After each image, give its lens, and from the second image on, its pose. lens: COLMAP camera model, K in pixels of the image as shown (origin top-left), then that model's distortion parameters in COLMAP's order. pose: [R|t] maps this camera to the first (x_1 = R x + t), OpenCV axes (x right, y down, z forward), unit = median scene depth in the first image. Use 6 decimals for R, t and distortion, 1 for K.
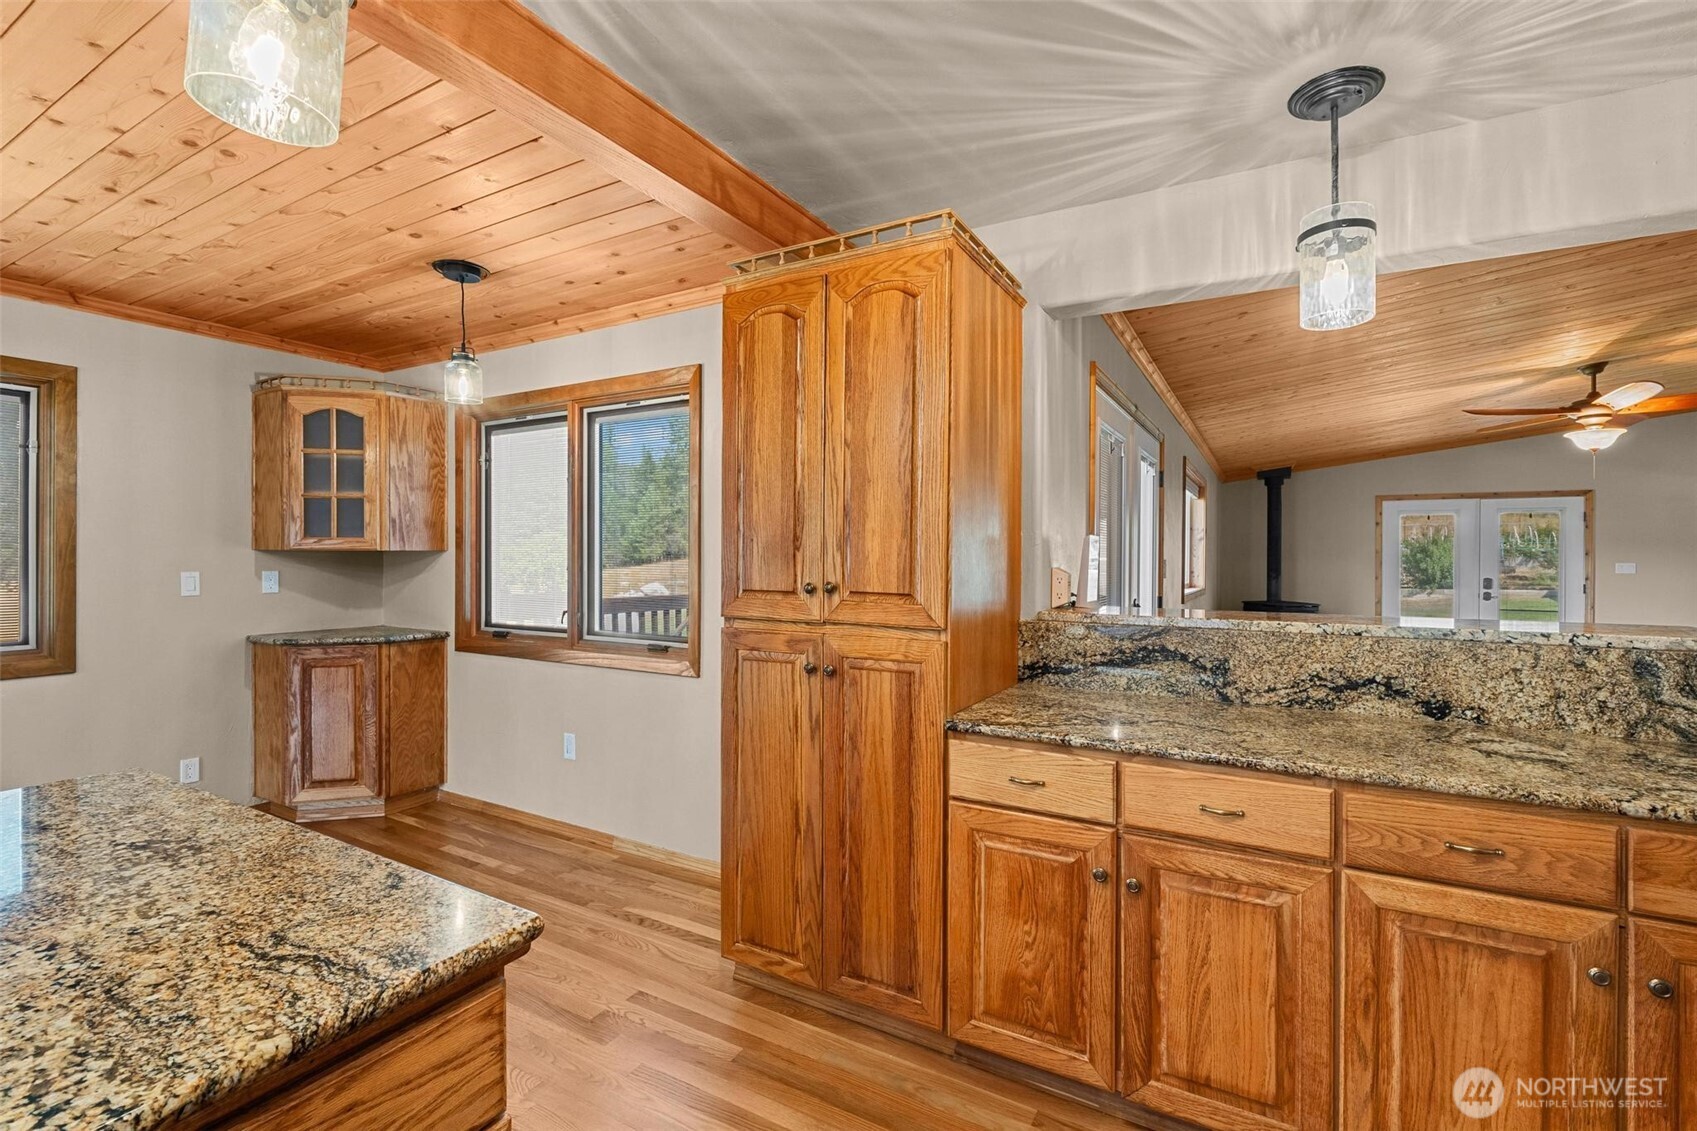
lens RADIAL K [[748.8, 0, 855.1], [0, 748.8, 561.1], [0, 0, 1]] dist [-0.002912, -0.000728]
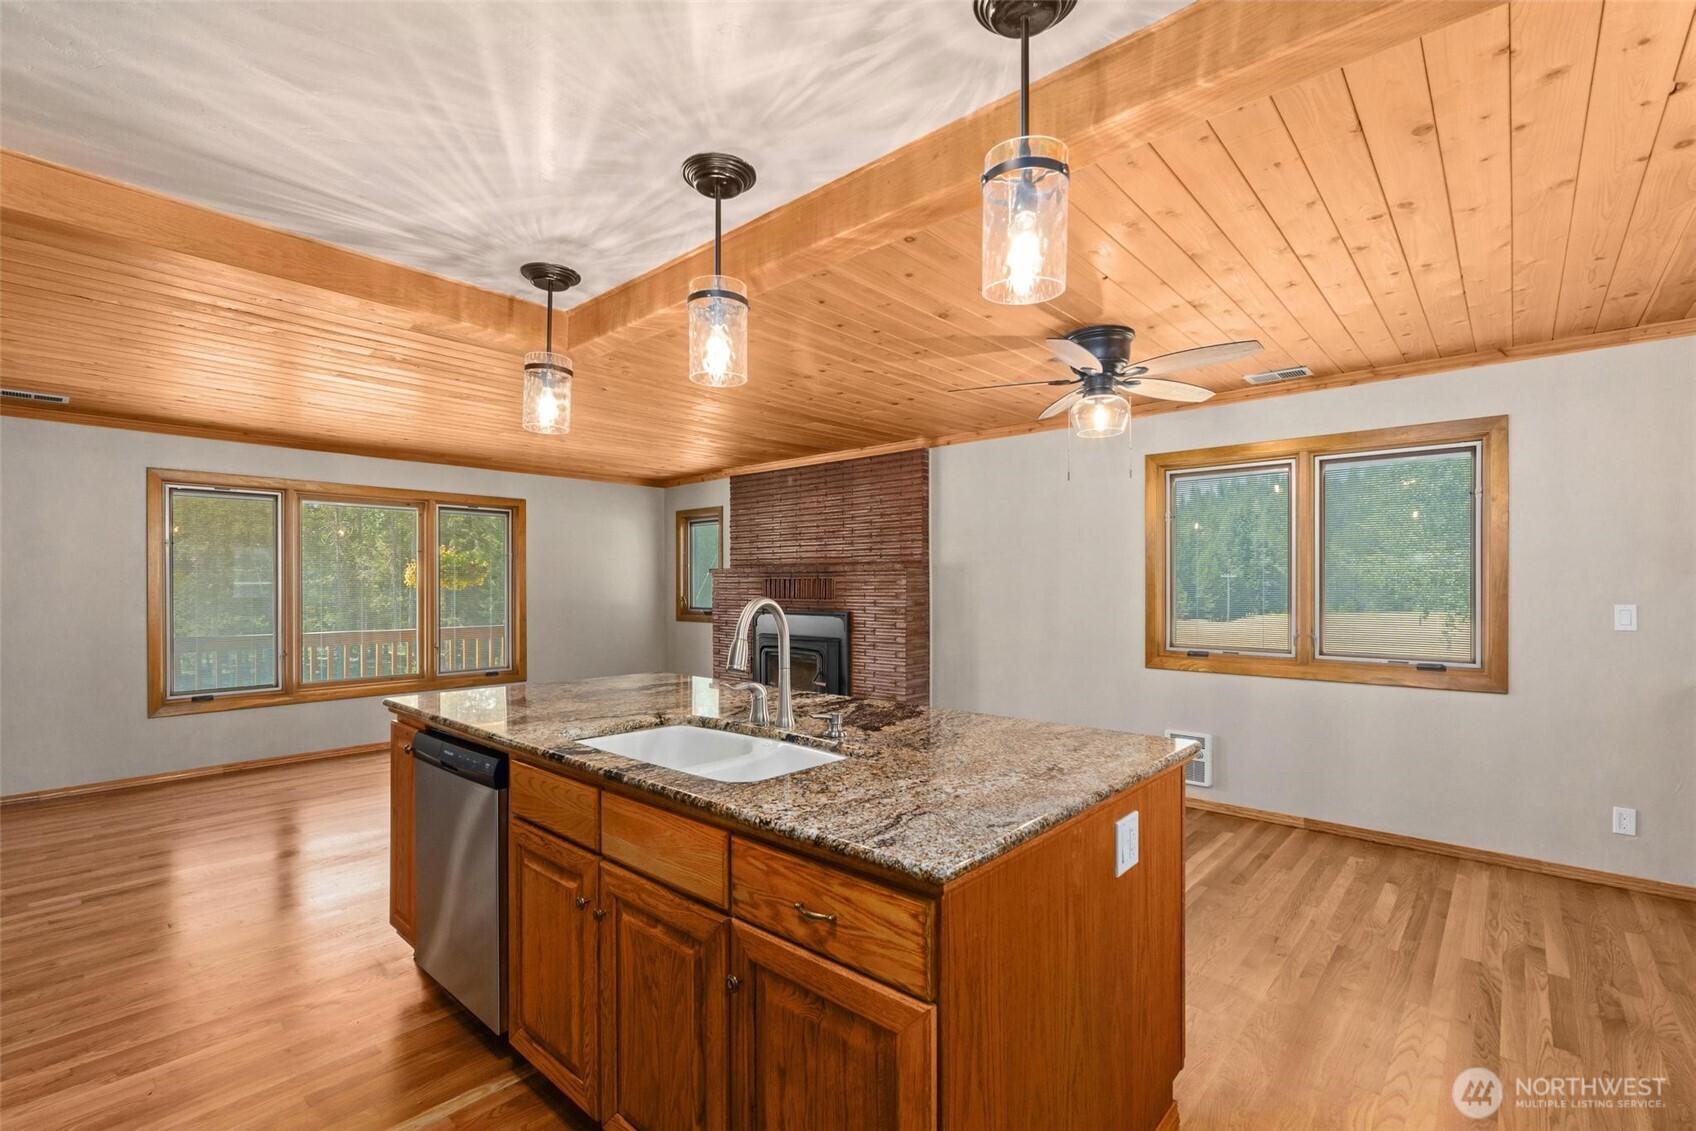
lens RADIAL K [[748.3, 0, 850.5], [0, 748.3, 577.1], [0, 0, 1]] dist [-0.002912, -0.000728]
pose [[-0.206518, -0.013856, -0.978345, 0.840957], [-0.007646, 0.999892, -0.012547, -0.003231], [0.978413, 0.004889, -0.206602, 1.095878]]
